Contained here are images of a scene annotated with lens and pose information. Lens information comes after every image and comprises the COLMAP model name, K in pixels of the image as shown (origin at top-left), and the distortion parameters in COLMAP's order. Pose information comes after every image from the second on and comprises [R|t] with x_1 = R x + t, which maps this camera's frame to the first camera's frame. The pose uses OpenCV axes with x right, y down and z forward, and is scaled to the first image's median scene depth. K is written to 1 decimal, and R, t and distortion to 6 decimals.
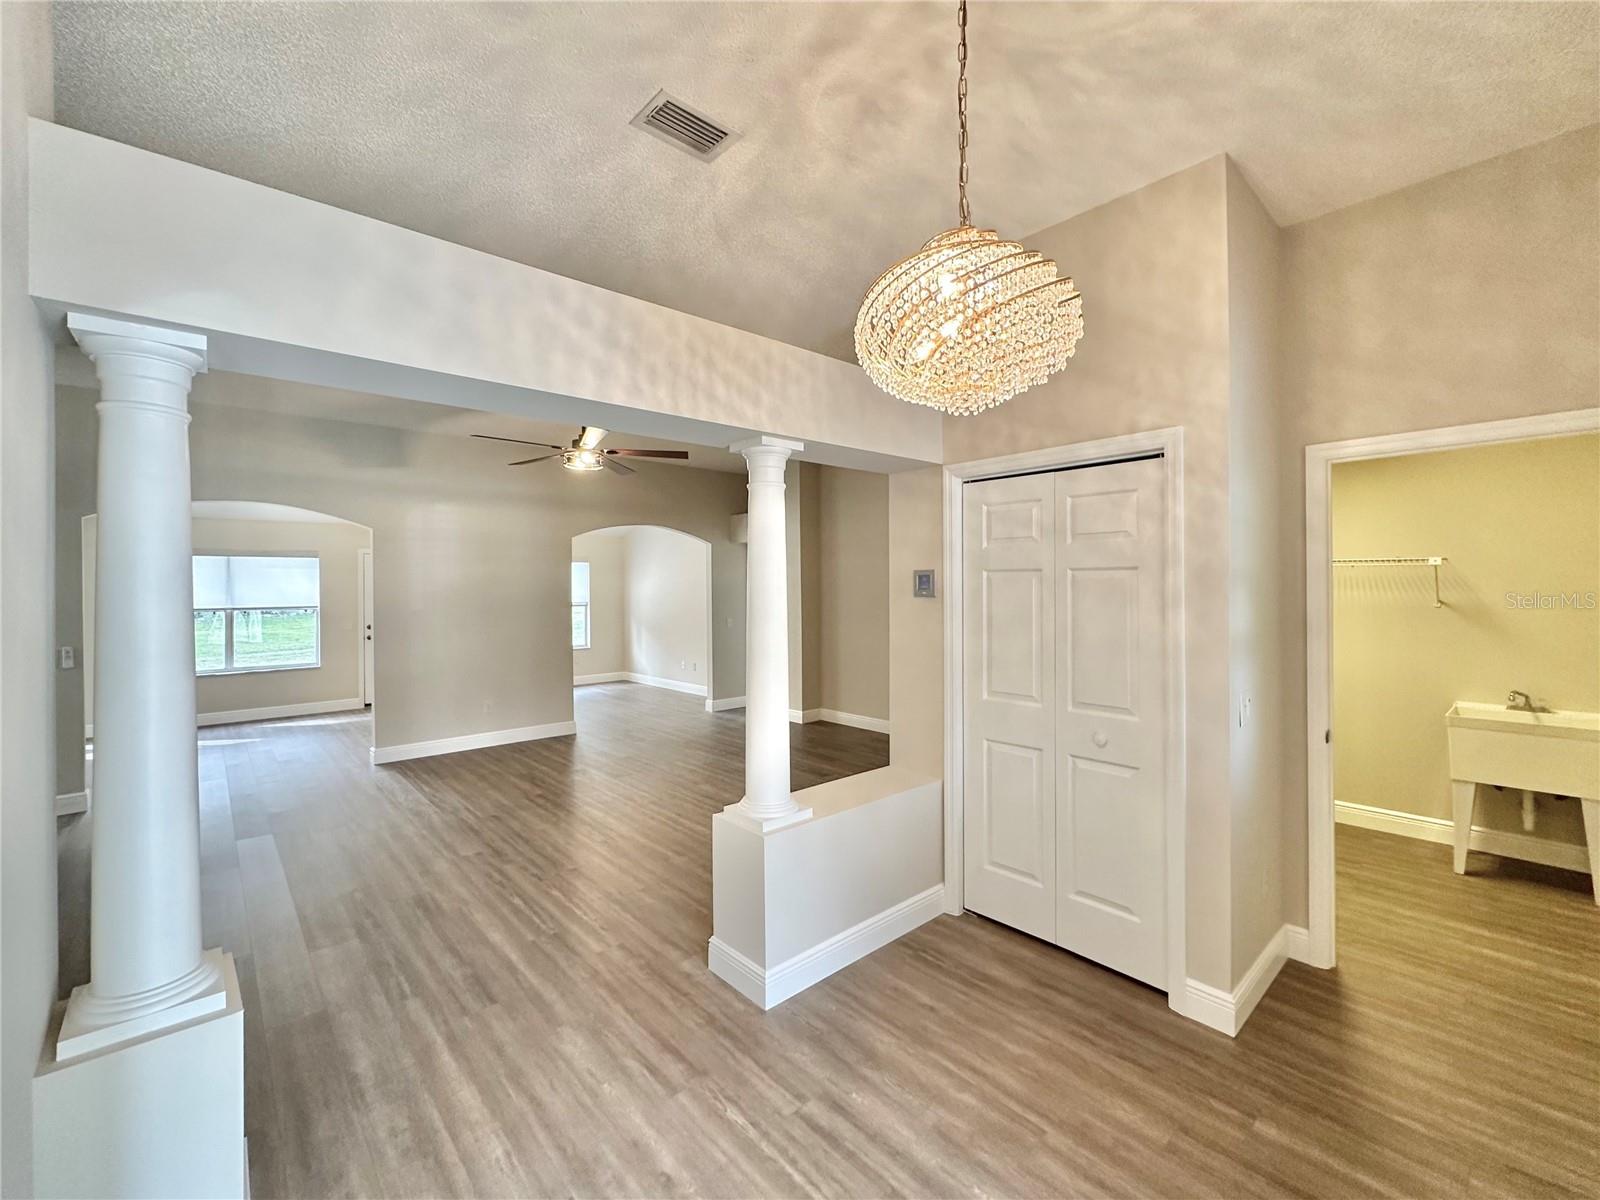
lens RADIAL K [[663.8, 0, 795.9], [0, 663.8, 587.0], [0, 0, 1]] dist [-0.004246, 0.000206]
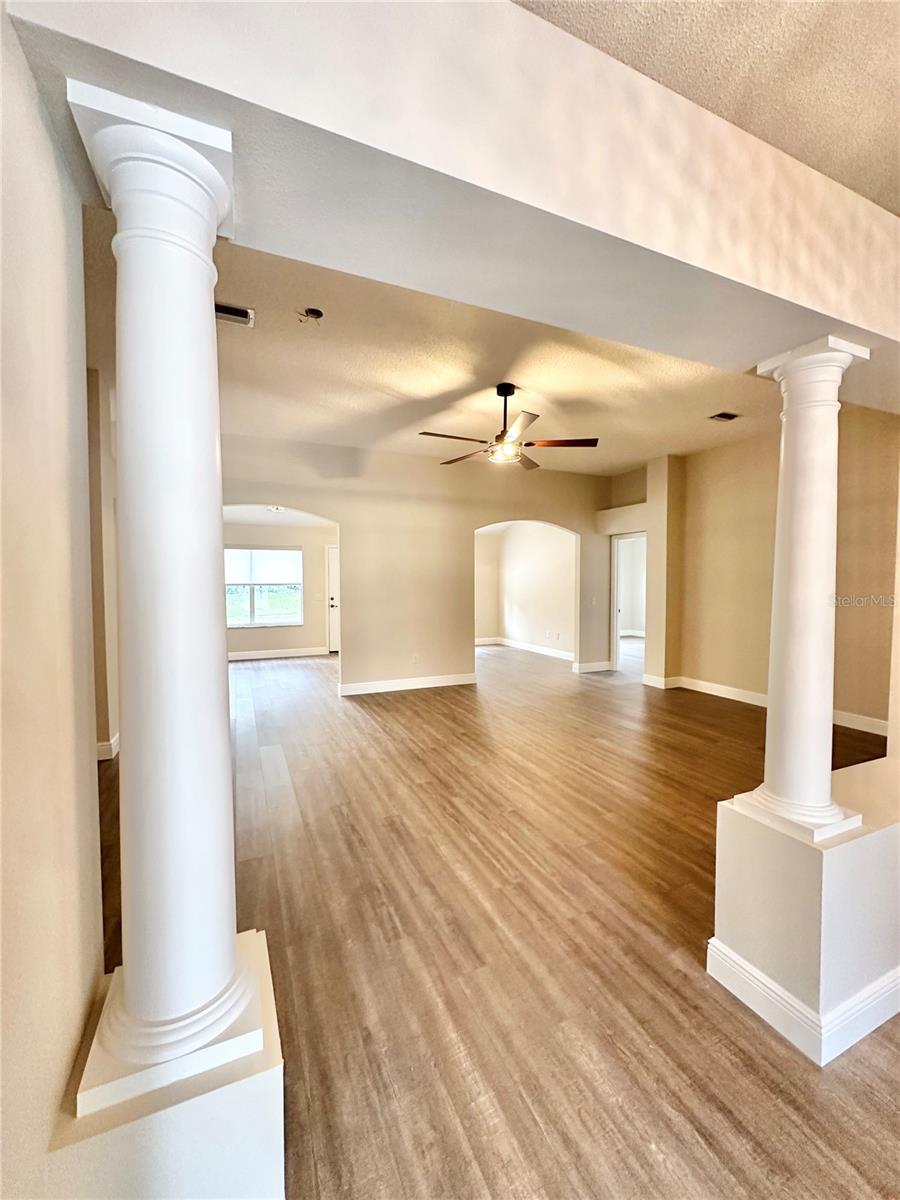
lens RADIAL K [[478.0, 0, 450.0], [0, 478.0, 600.0], [0, 0, 1]] dist [-0.001728, 0.000410]
pose [[0.951276, 0.021756, -0.307573, -0.226272], [-0.008576, 0.998989, 0.044139, 0.044701], [0.308222, -0.039350, 0.950500, 0.254891]]
